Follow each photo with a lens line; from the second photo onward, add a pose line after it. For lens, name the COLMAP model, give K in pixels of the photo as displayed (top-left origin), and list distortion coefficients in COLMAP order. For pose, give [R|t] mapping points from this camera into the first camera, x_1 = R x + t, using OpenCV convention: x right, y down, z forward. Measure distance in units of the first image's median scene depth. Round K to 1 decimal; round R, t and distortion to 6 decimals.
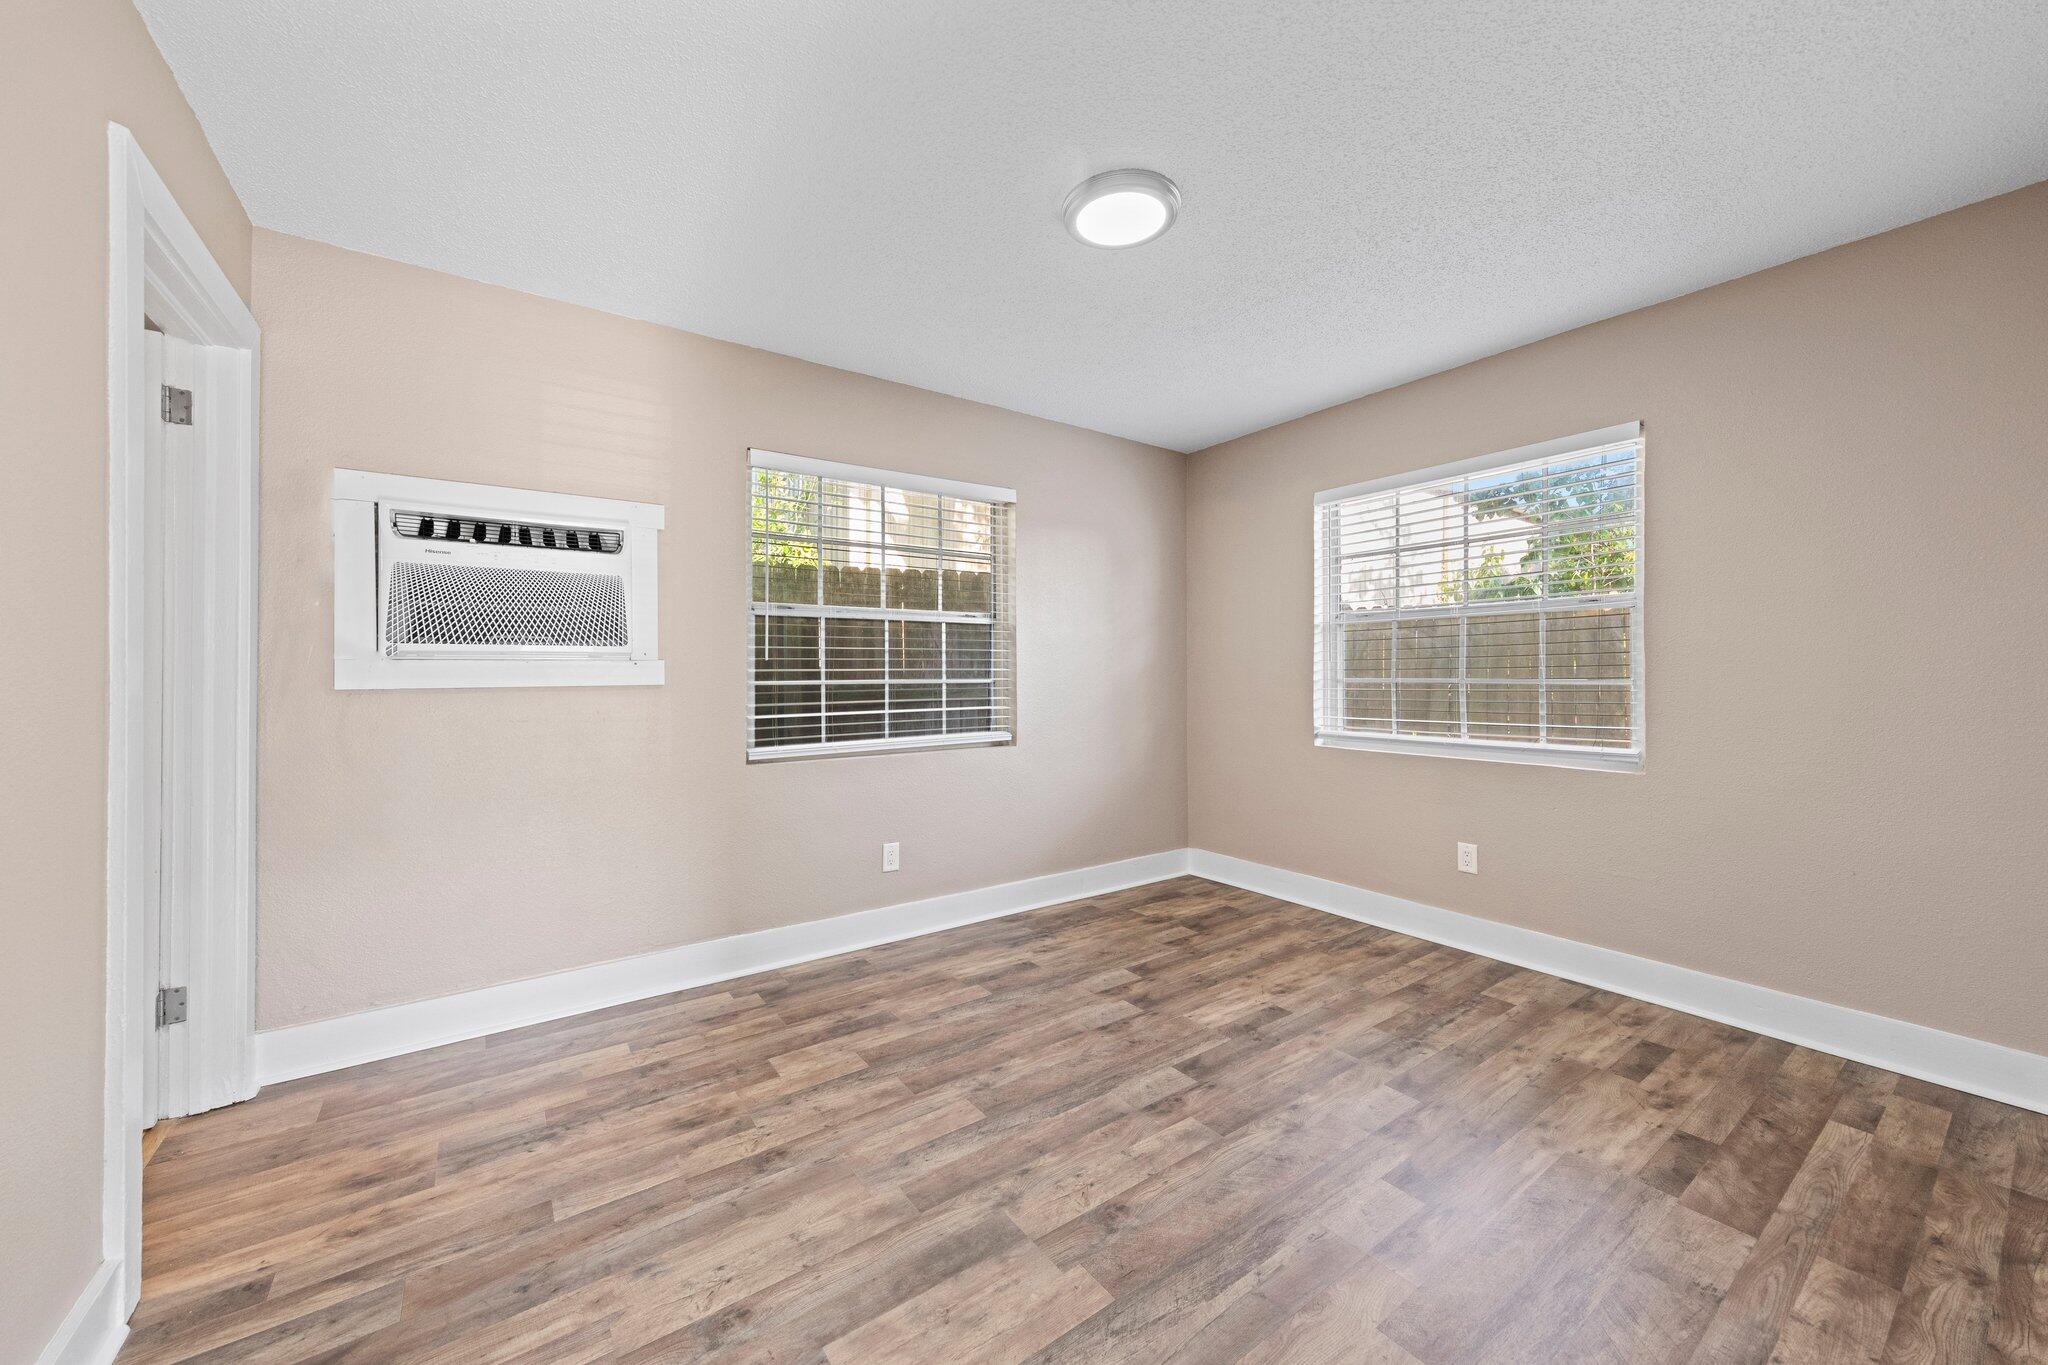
lens RADIAL K [[740.3, 0, 1021.4], [0, 740.3, 675.6], [0, 0, 1]] dist [0.001973, -0.000525]
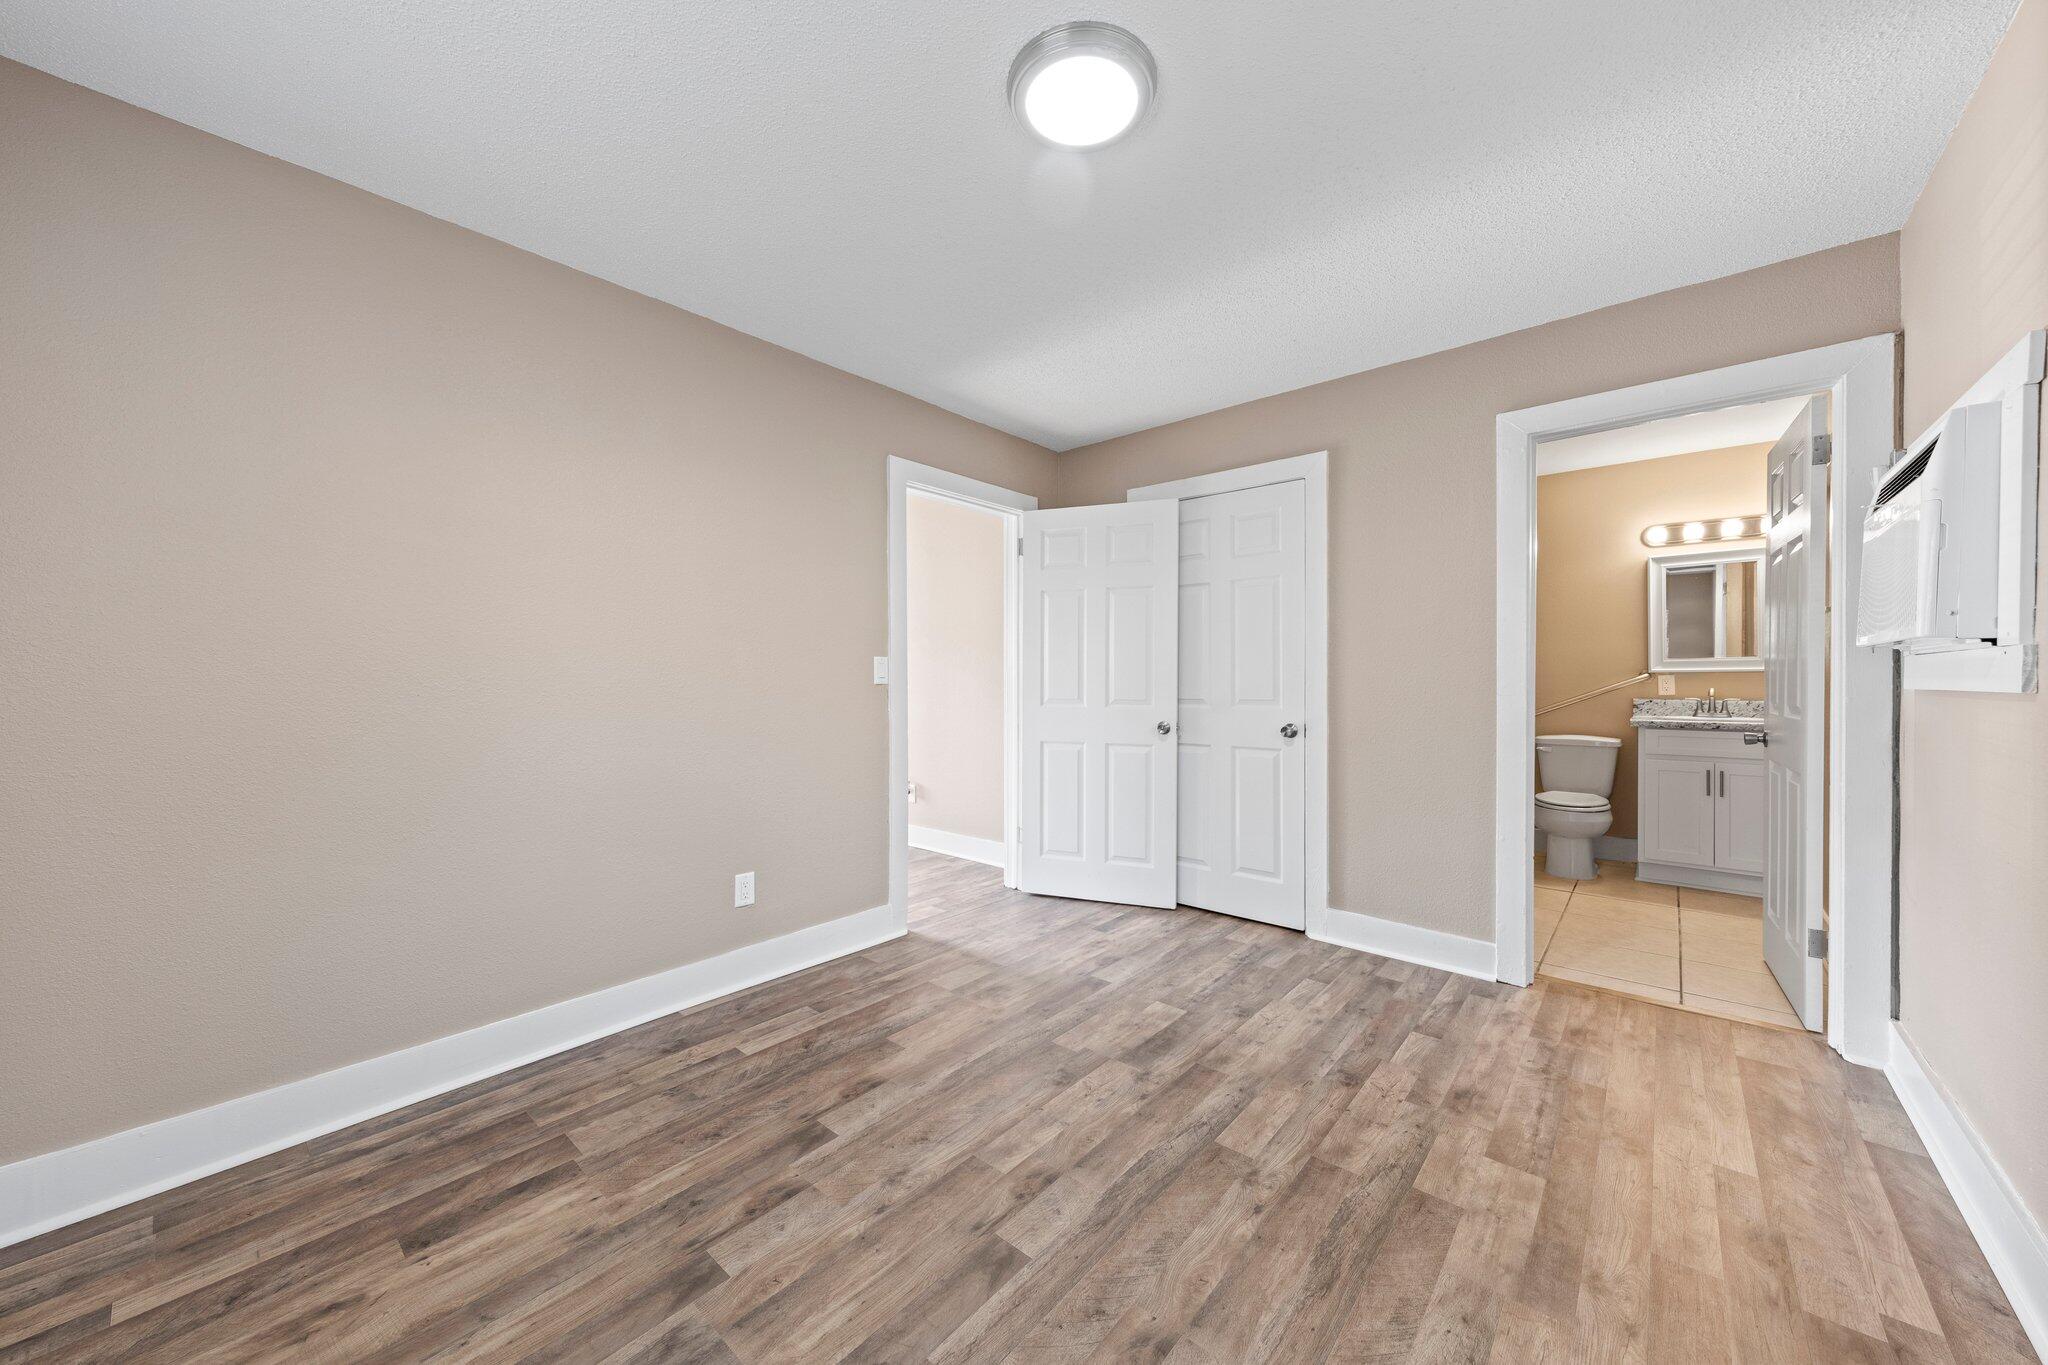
lens RADIAL K [[734.2, 0, 1024.0], [0, 734.2, 682.5], [0, 0, 1]] dist [-0.000378, -0.000411]
pose [[-0.972593, 0.010008, -0.232299, 0.420382], [0.007677, 0.999911, 0.010938, -0.007825], [0.232388, 0.008855, -0.972583, 1.925913]]
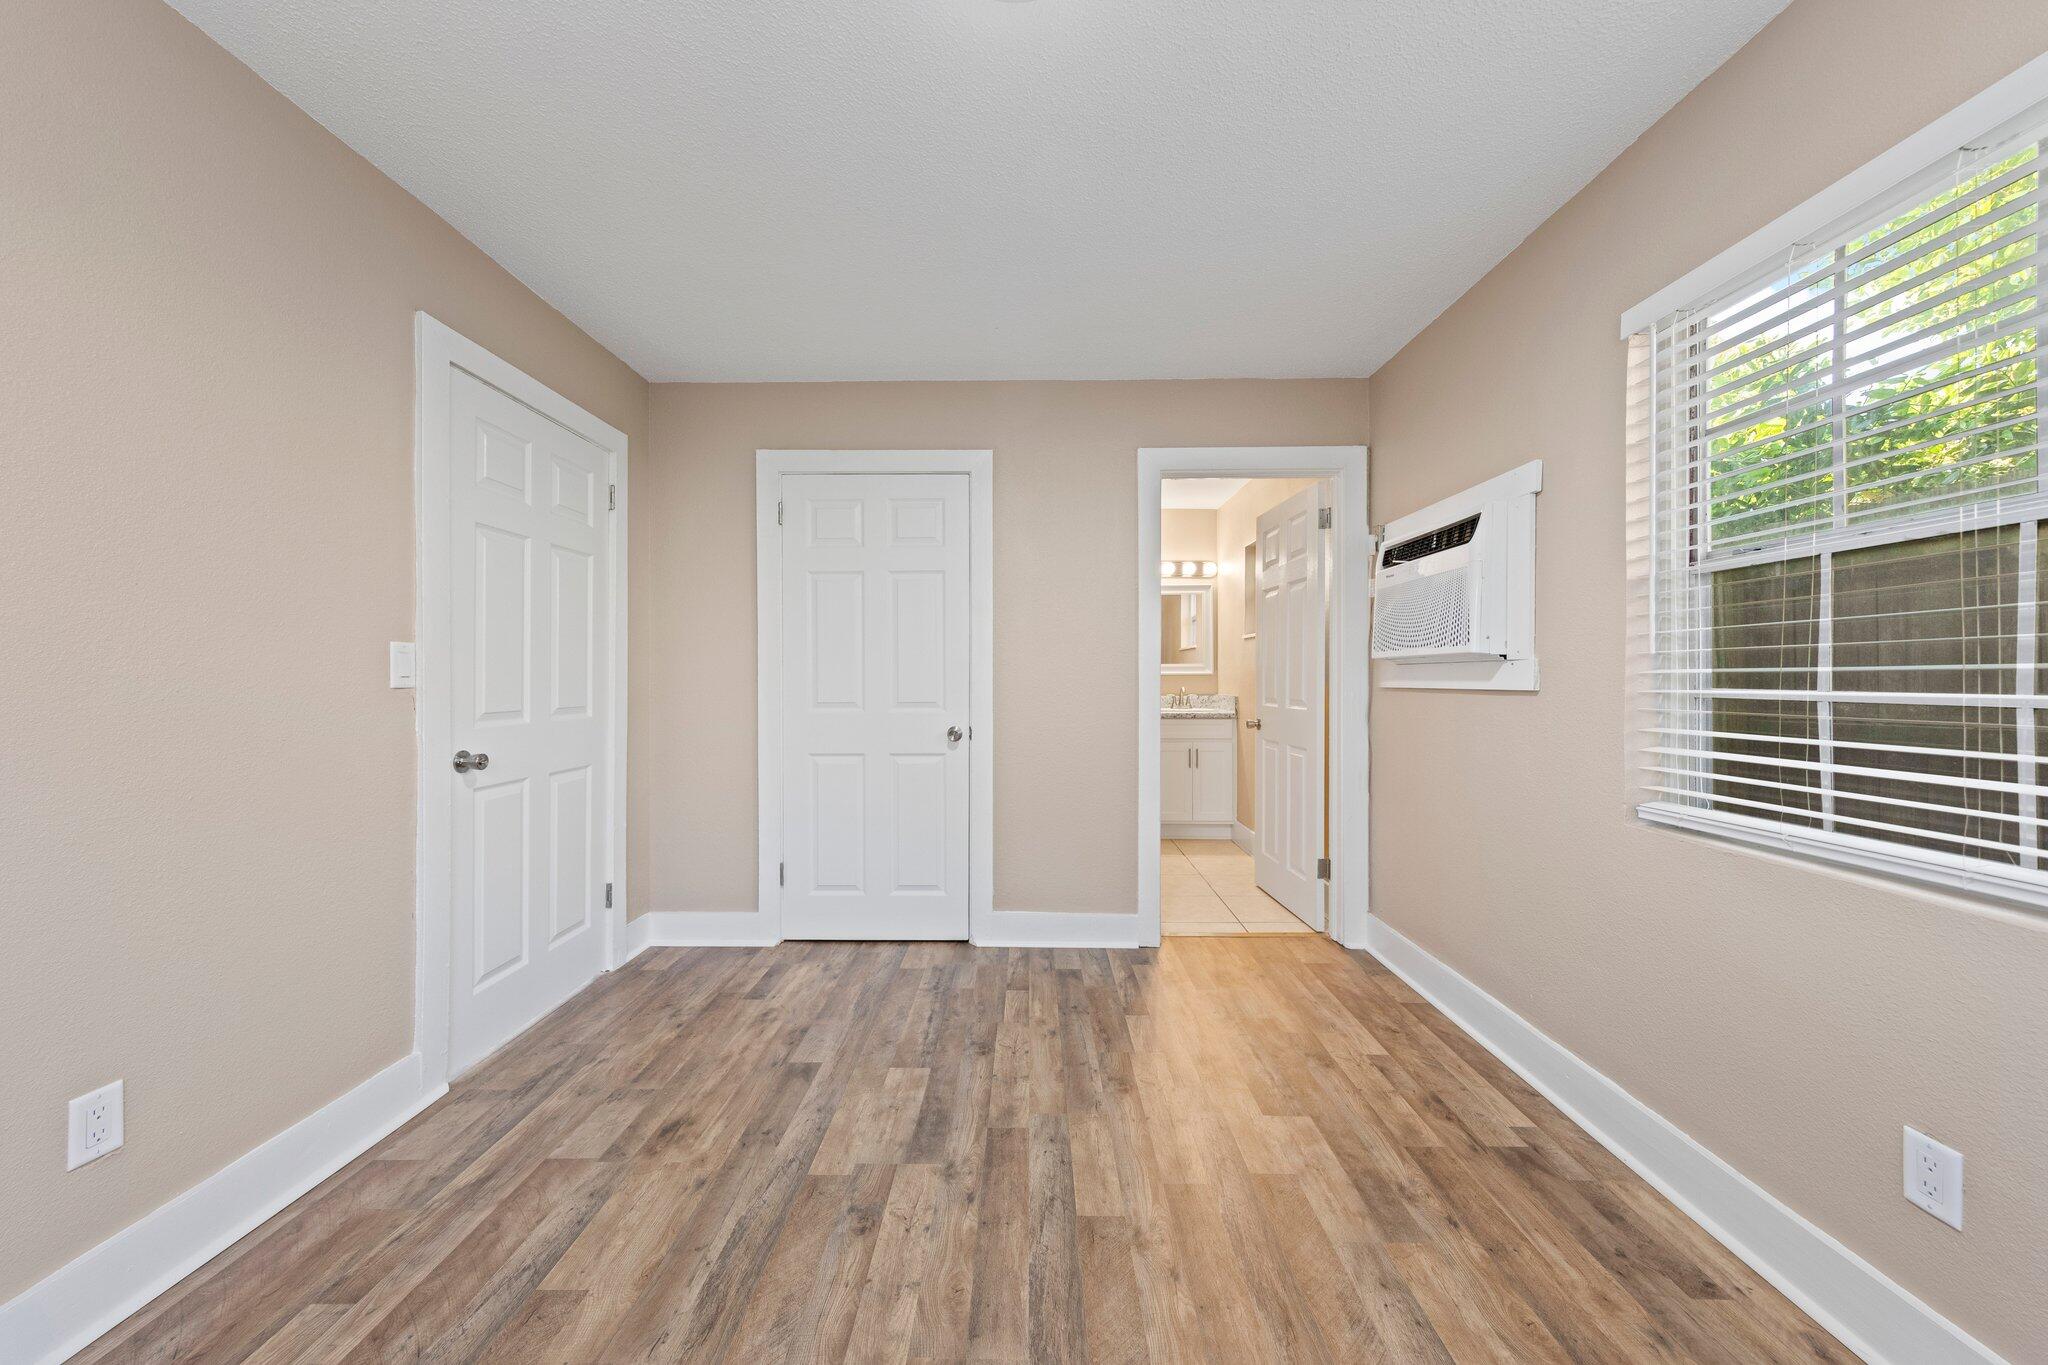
lens RADIAL K [[740.3, 0, 1021.4], [0, 740.3, 675.6], [0, 0, 1]] dist [0.001973, -0.000525]
pose [[-0.588965, 0.003313, -0.808151, 0.678947], [-0.000584, 0.999990, 0.004525, -0.009798], [0.808158, 0.003137, -0.588957, 1.486755]]
